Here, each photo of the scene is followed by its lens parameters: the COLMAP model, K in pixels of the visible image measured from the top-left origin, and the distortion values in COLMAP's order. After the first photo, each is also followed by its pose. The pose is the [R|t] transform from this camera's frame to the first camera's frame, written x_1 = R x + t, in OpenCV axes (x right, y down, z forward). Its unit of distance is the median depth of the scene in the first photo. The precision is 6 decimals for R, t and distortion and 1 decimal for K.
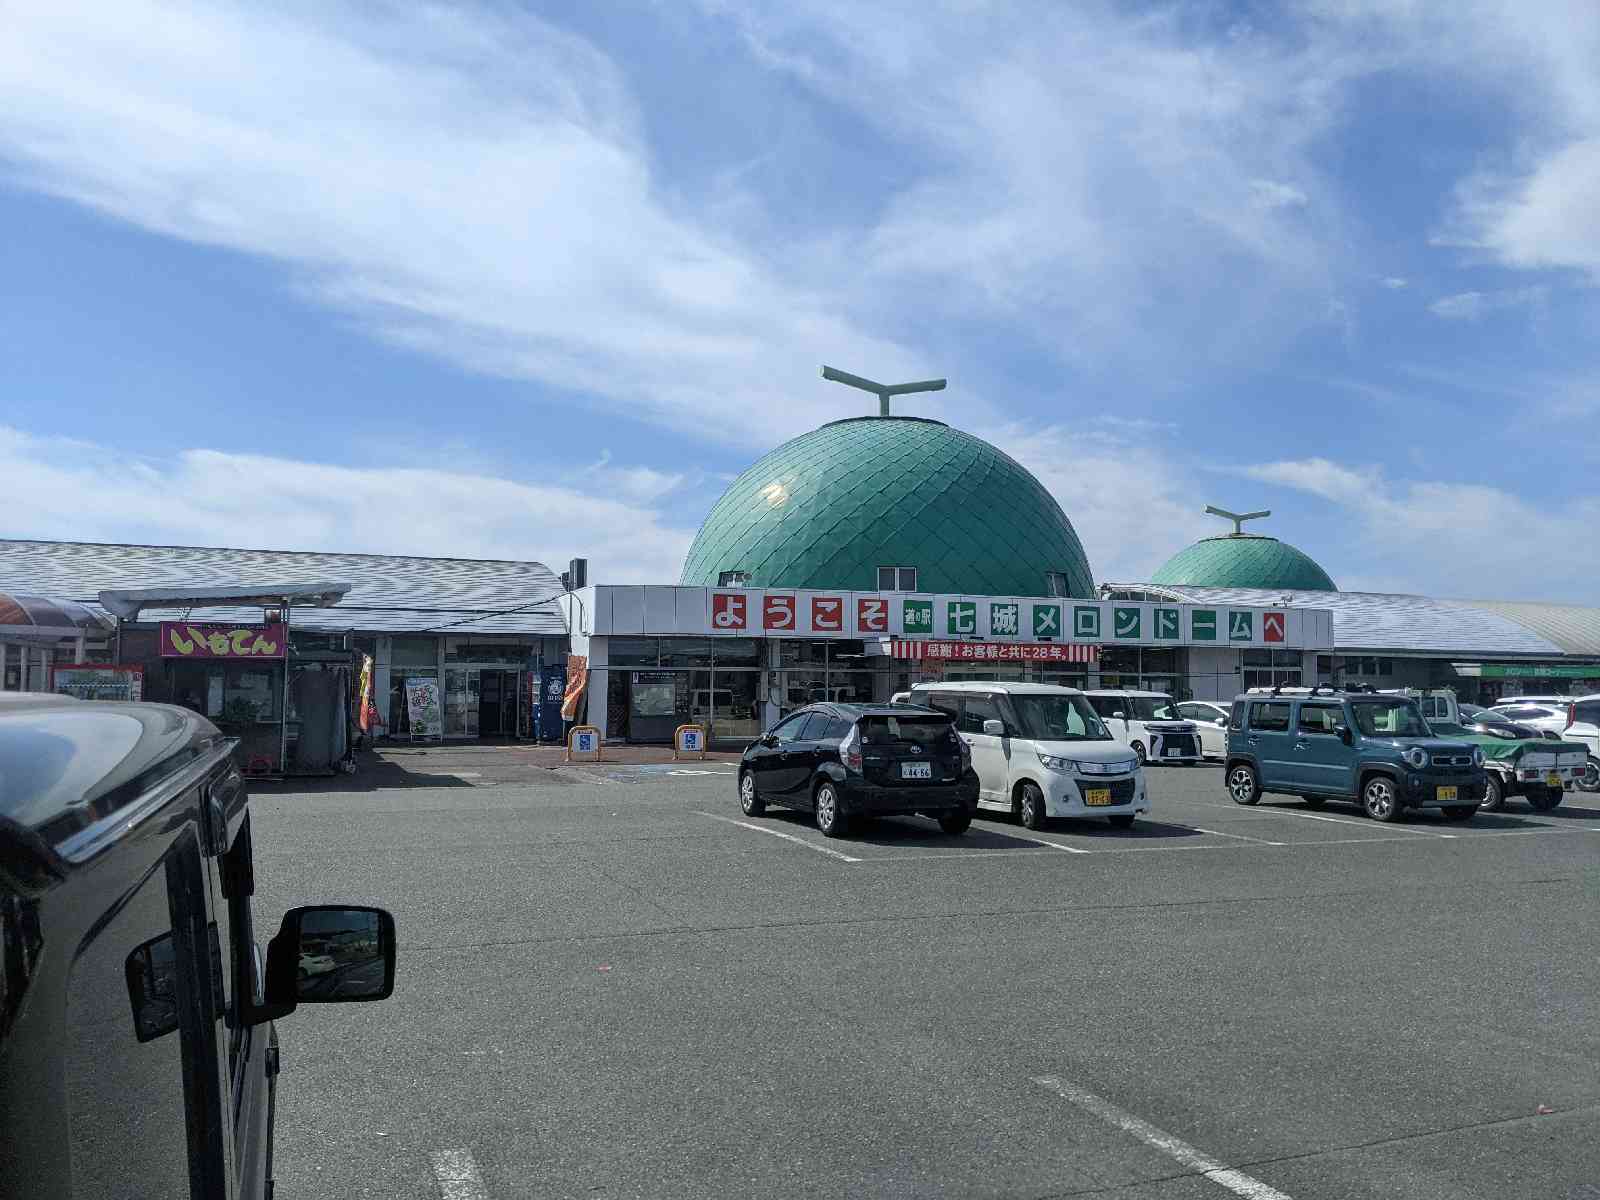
lens RADIAL K [[1217.9, 0, 770.5], [0, 1217.9, 676.1], [0, 0, 1]] dist [0.054314, -0.119125]
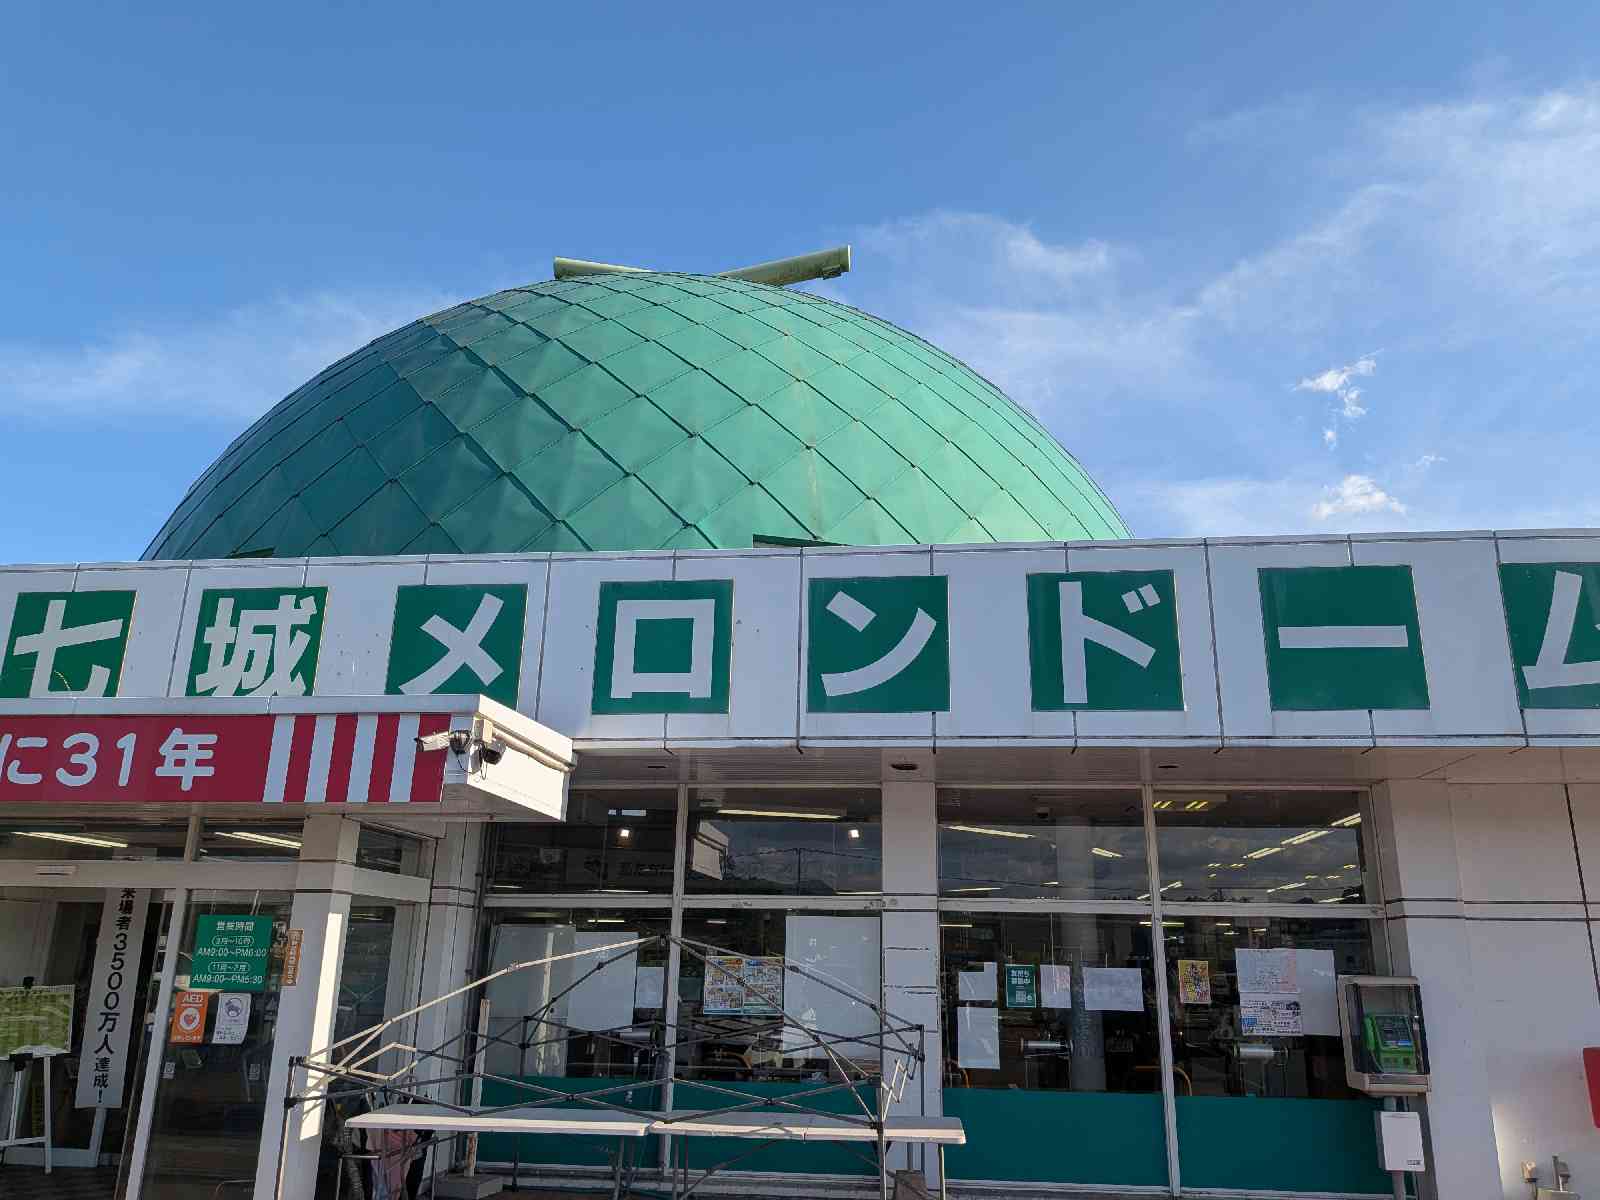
lens RADIAL K [[1169.7, 0, 856.5], [0, 1169.7, 625.7], [0, 0, 1]] dist [0.071252, -0.100840]
pose [[0.893428, -0.118489, -0.433297, 0.393321], [-0.006713, 0.960954, -0.276625, 0.010263], [0.449155, 0.250053, 0.857749, 0.858386]]
